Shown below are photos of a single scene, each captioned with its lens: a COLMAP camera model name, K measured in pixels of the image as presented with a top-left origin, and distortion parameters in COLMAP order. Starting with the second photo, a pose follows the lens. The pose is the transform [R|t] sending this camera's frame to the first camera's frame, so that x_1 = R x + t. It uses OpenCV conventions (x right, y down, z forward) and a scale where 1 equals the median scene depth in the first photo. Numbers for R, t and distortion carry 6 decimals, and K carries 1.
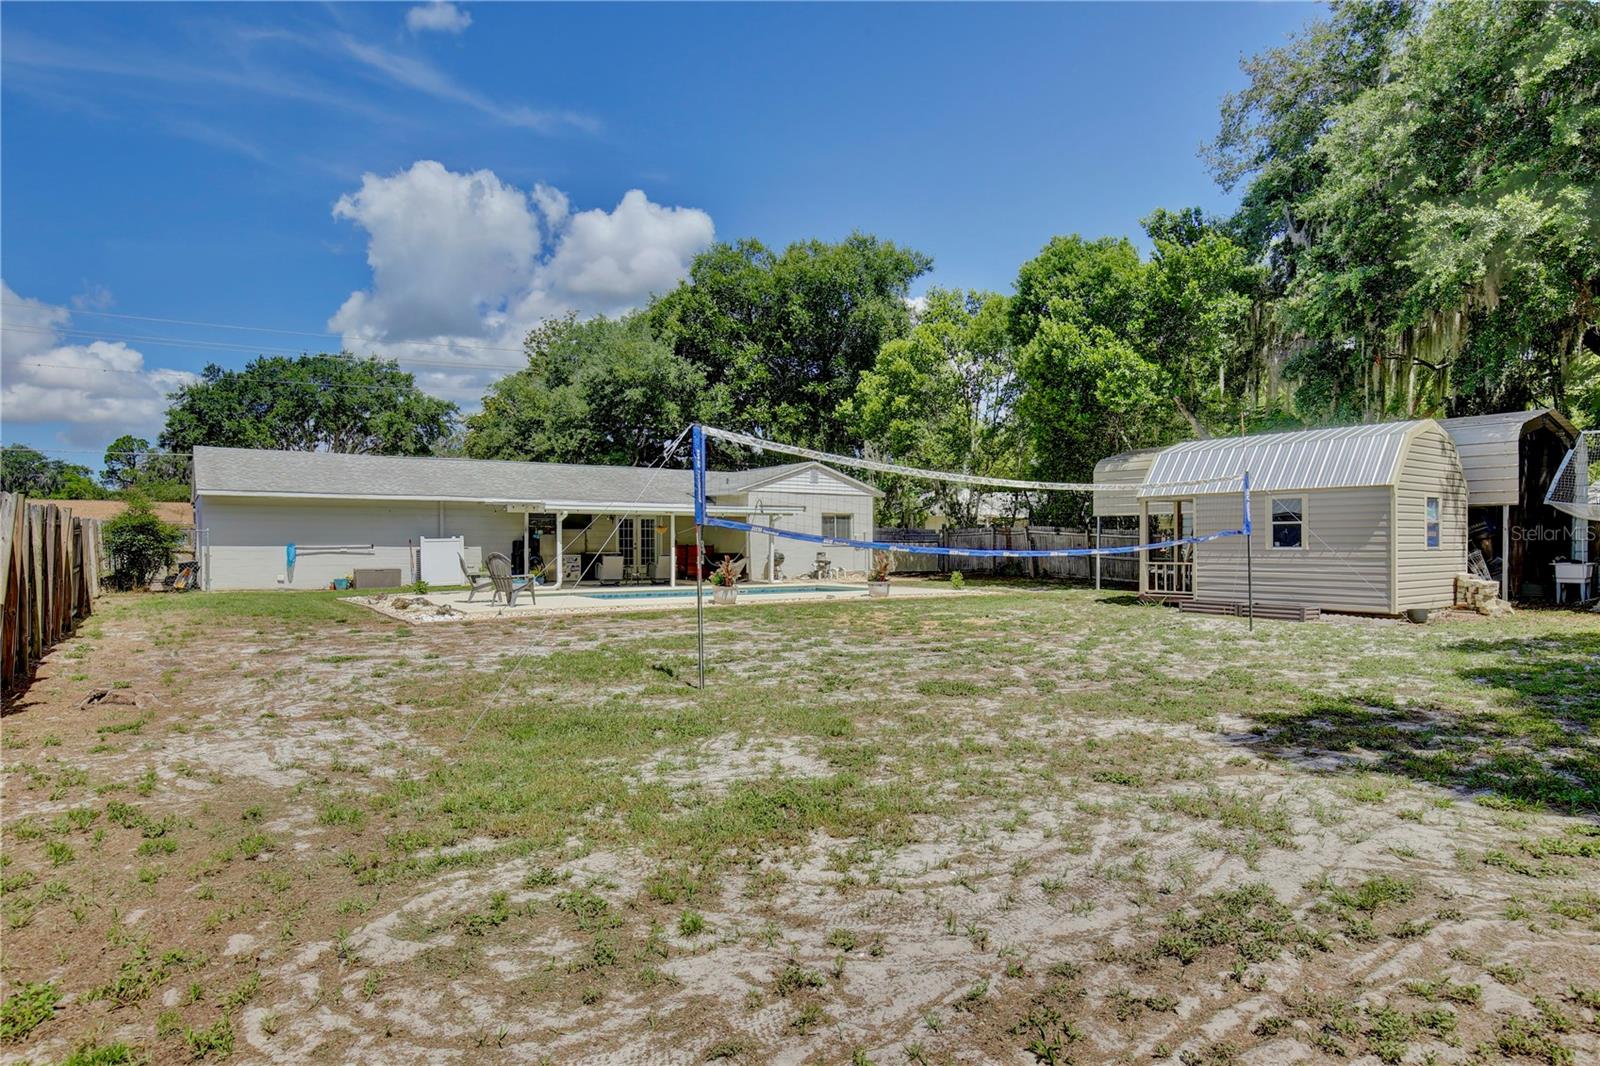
lens RADIAL K [[914.6, 0, 801.6], [0, 914.6, 538.7], [0, 0, 1]] dist [0.002098, 0.000106]
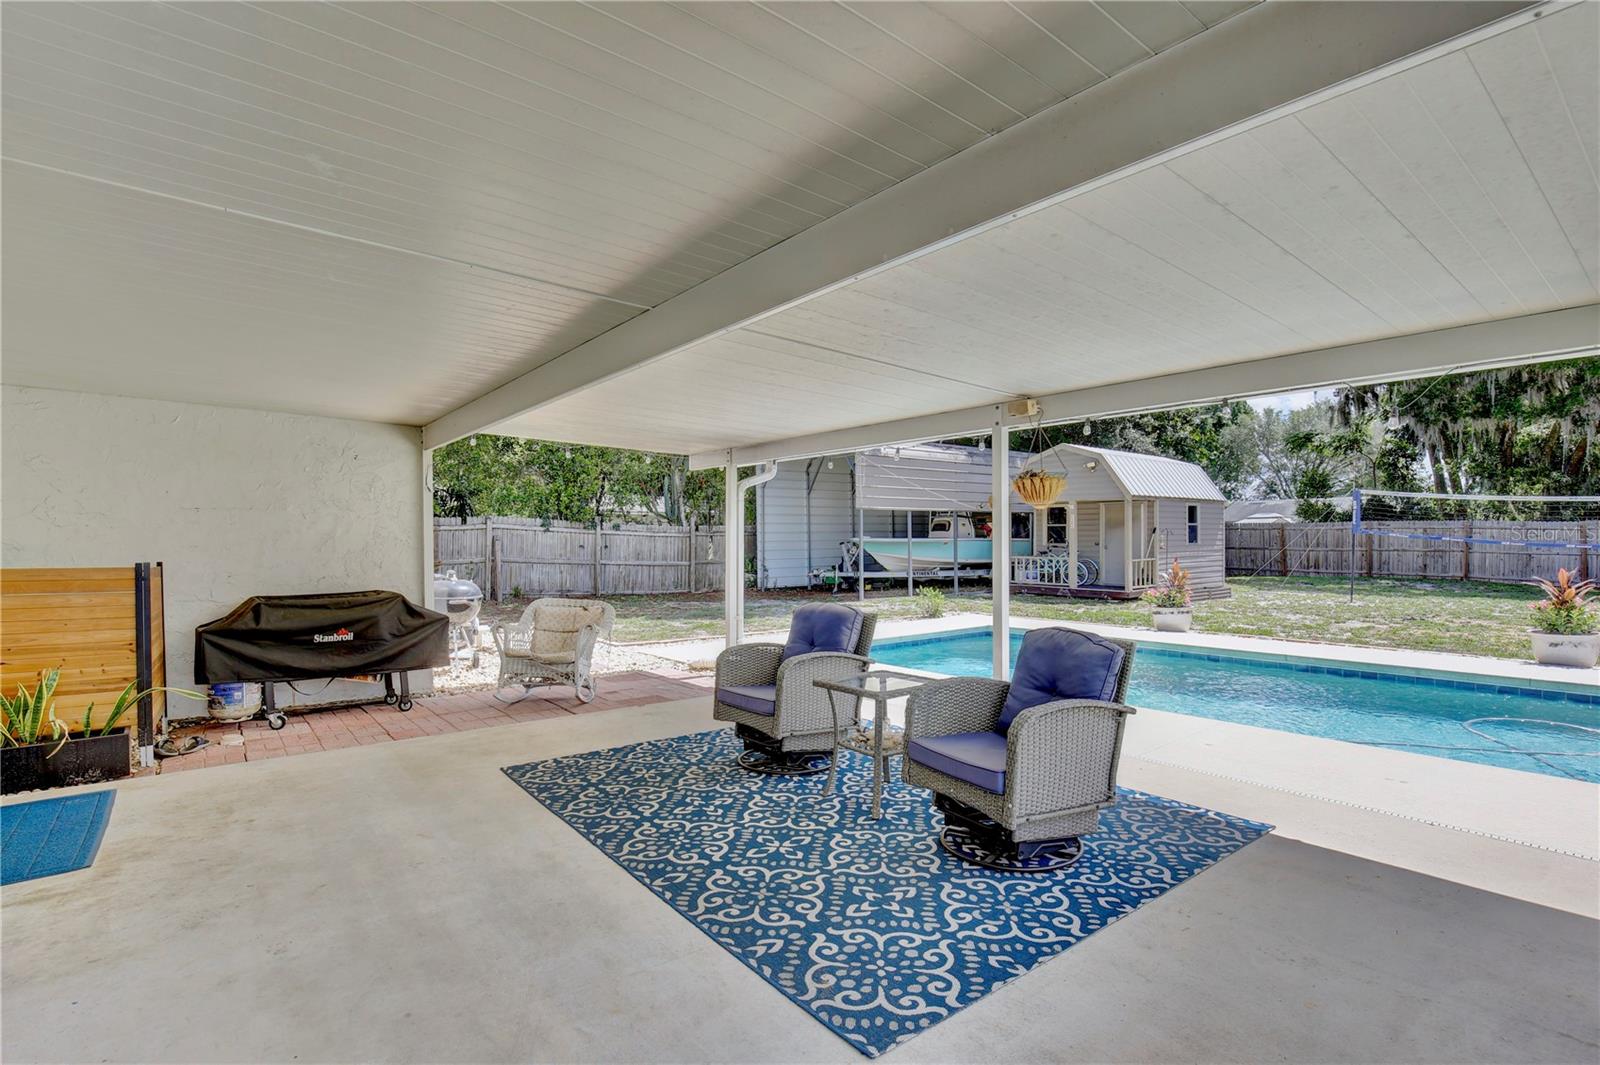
lens RADIAL K [[774.2, 0, 793.3], [0, 774.2, 538.9], [0, 0, 1]] dist [-0.031583, -0.000732]
pose [[-0.063690, 0.000291, 0.997970, -0.238305], [0.003522, 0.999994, -0.000067, 0.001203], [-0.997964, 0.003511, -0.063690, 0.764888]]
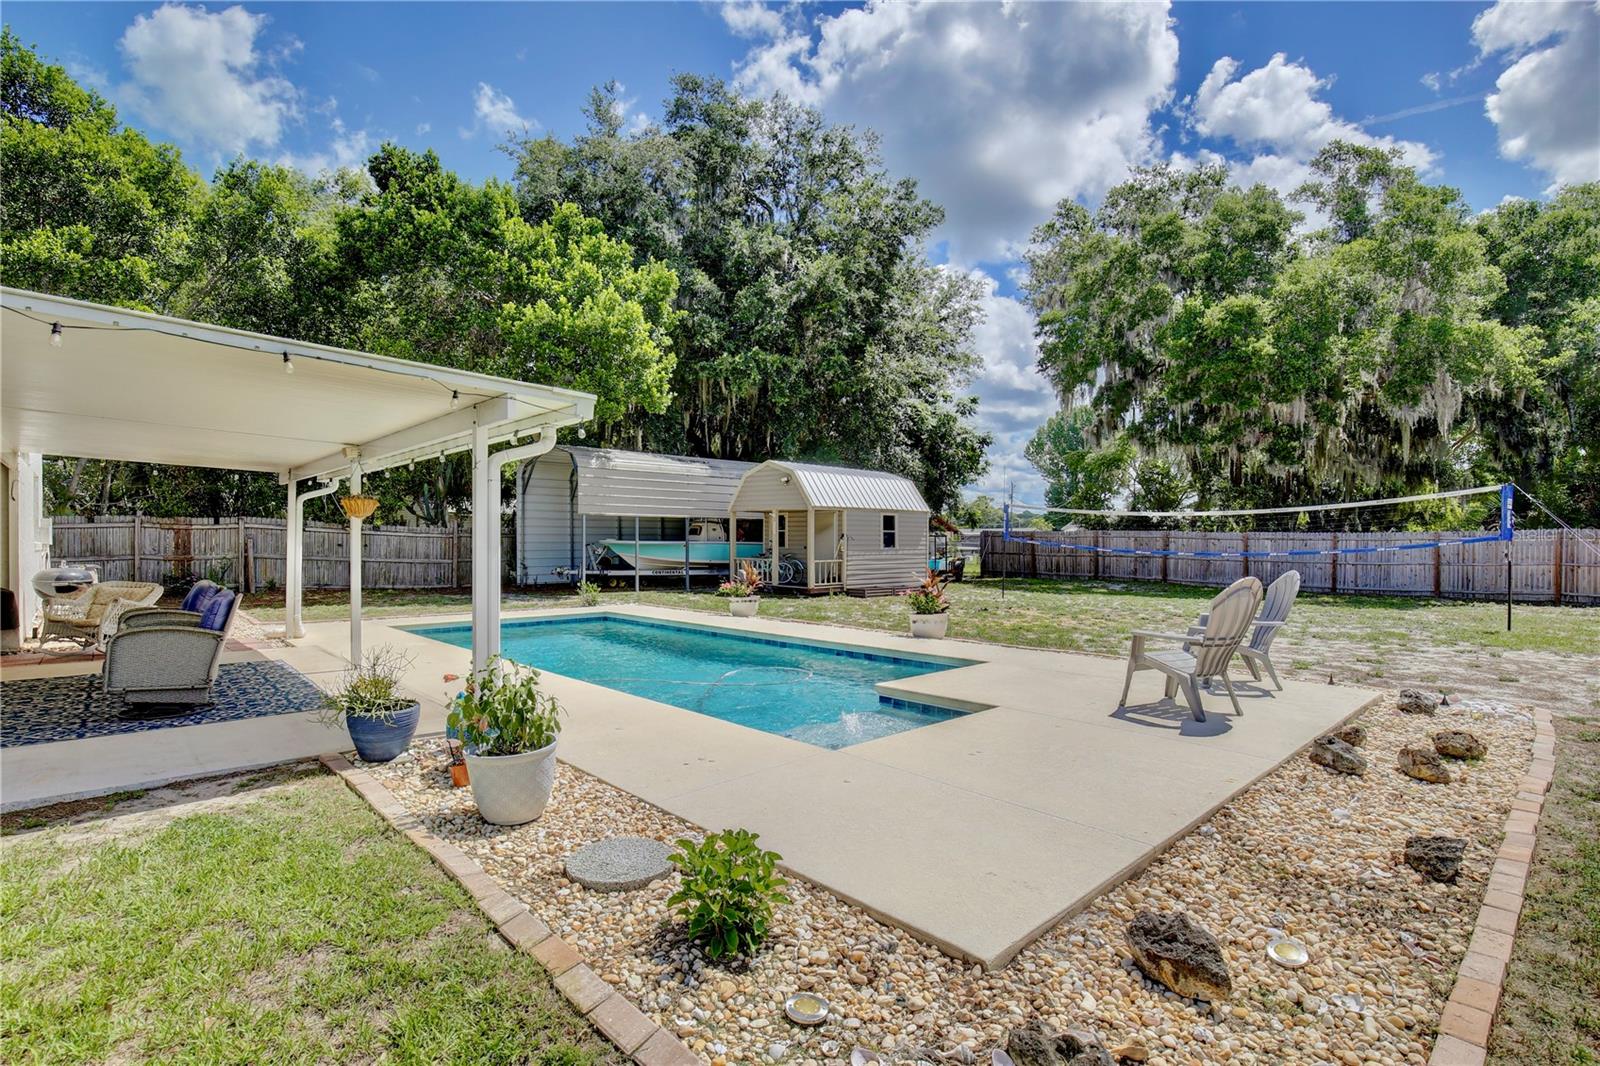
lens RADIAL K [[774.2, 0, 799.2], [0, 774.2, 542.5], [0, 0, 1]] dist [-0.031583, -0.000732]
pose [[-0.147740, -0.001162, 0.989026, -0.324770], [-0.006716, 0.999977, 0.000172, 0.001405], [-0.989003, -0.006617, -0.147744, 0.625239]]
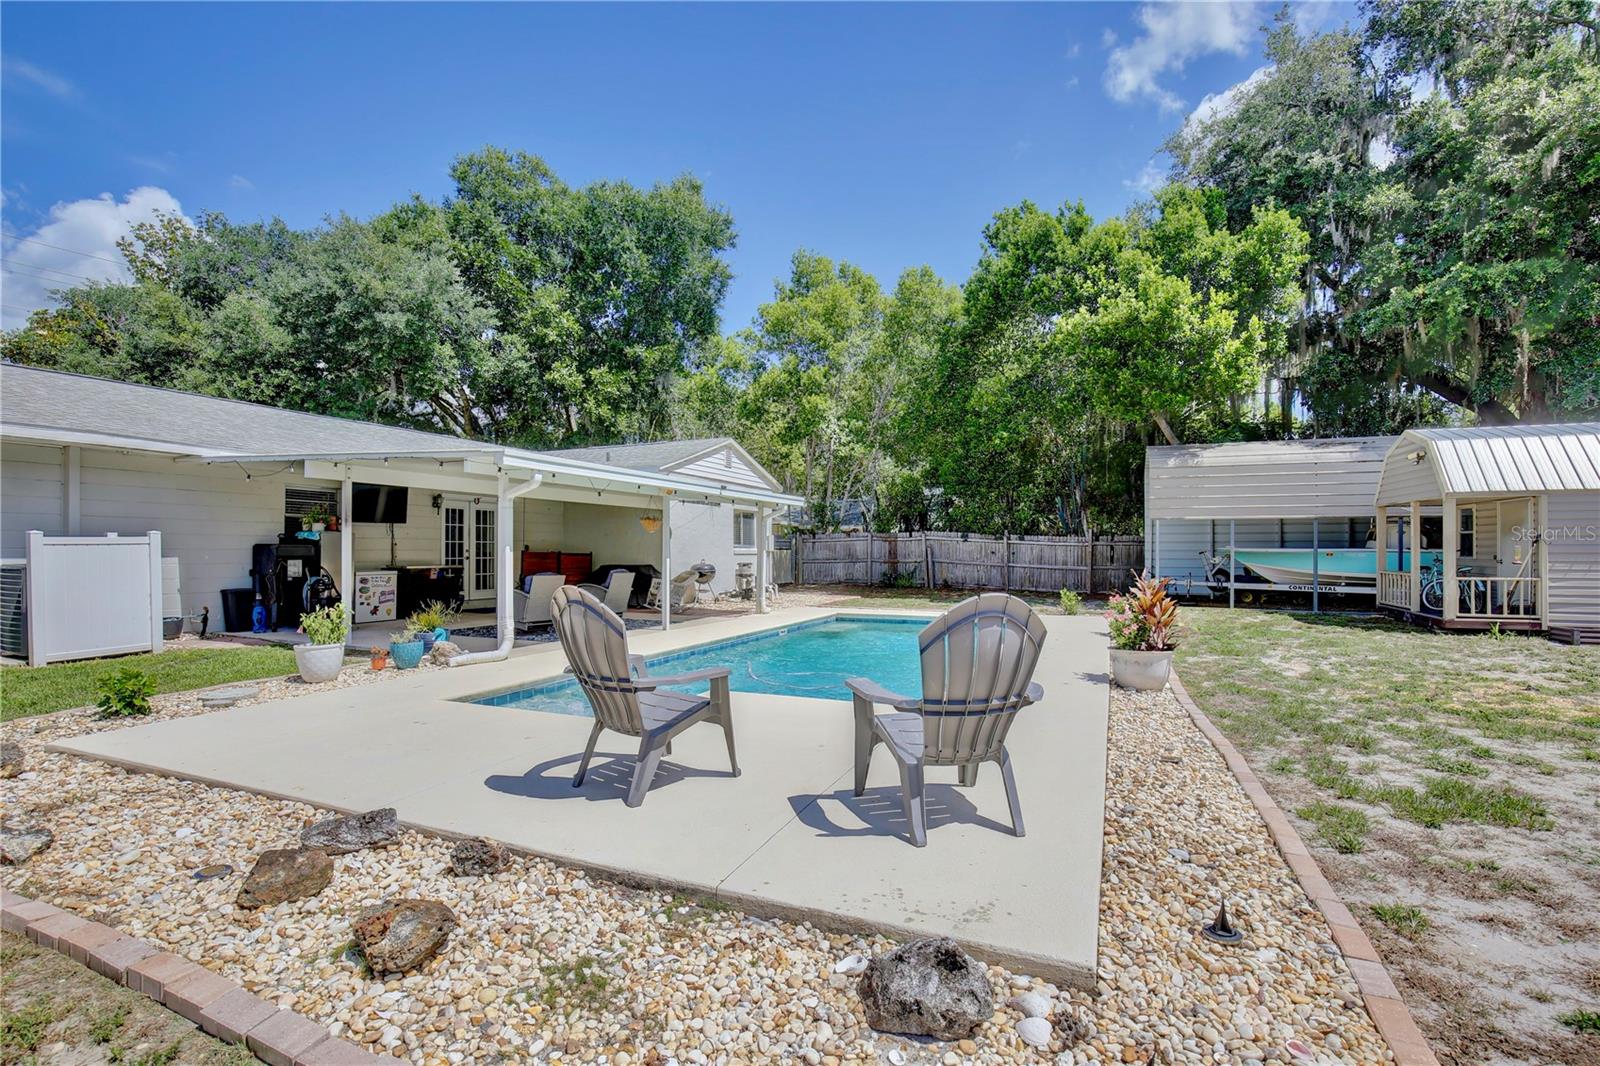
lens RADIAL K [[736.9, 0, 795.1], [0, 736.9, 538.6], [0, 0, 1]] dist [-0.025665, 0.000650]
pose [[0.852325, 0.010812, 0.522901, -0.214387], [-0.005484, 0.999916, -0.011736, 0.001904], [-0.522984, 0.007135, 0.852313, 0.416771]]
